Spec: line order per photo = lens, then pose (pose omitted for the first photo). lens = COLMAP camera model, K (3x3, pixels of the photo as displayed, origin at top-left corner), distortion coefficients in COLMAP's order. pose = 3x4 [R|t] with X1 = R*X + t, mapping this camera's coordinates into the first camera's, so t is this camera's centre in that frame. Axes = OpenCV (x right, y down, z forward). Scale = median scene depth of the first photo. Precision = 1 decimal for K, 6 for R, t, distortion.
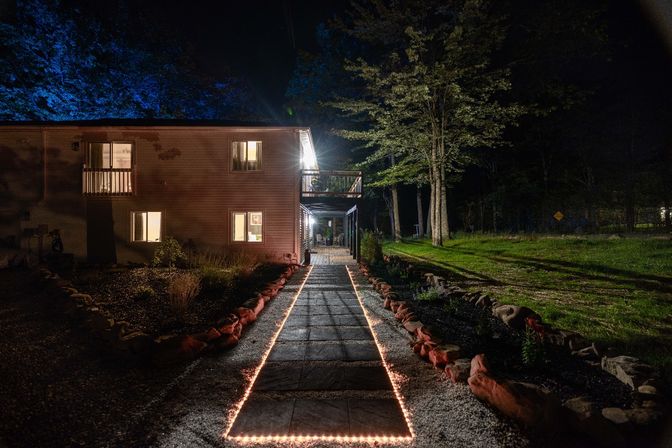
lens RADIAL K [[276.7, 0, 336.0], [0, 276.7, 224.0], [0, 0, 1]] dist [-0.000762, -0.000246]
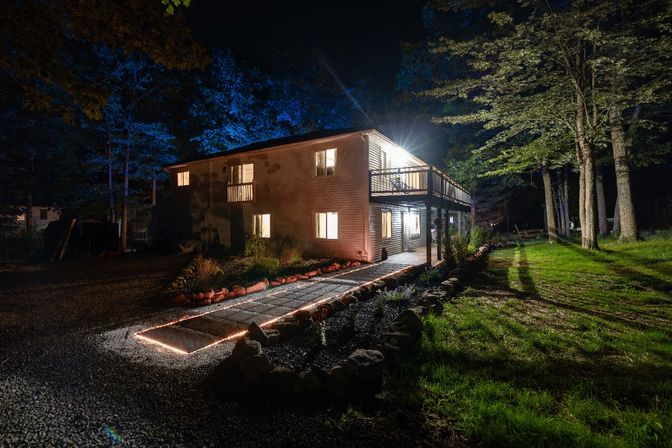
lens RADIAL K [[293.4, 0, 336.0], [0, 293.4, 224.0], [0, 0, 1]] dist [-0.000920, -0.000053]
pose [[0.860624, -0.005890, -0.509206, 0.324437], [0.013148, 0.999857, 0.010656, -0.008629], [0.509070, -0.015866, 0.860579, -0.016498]]
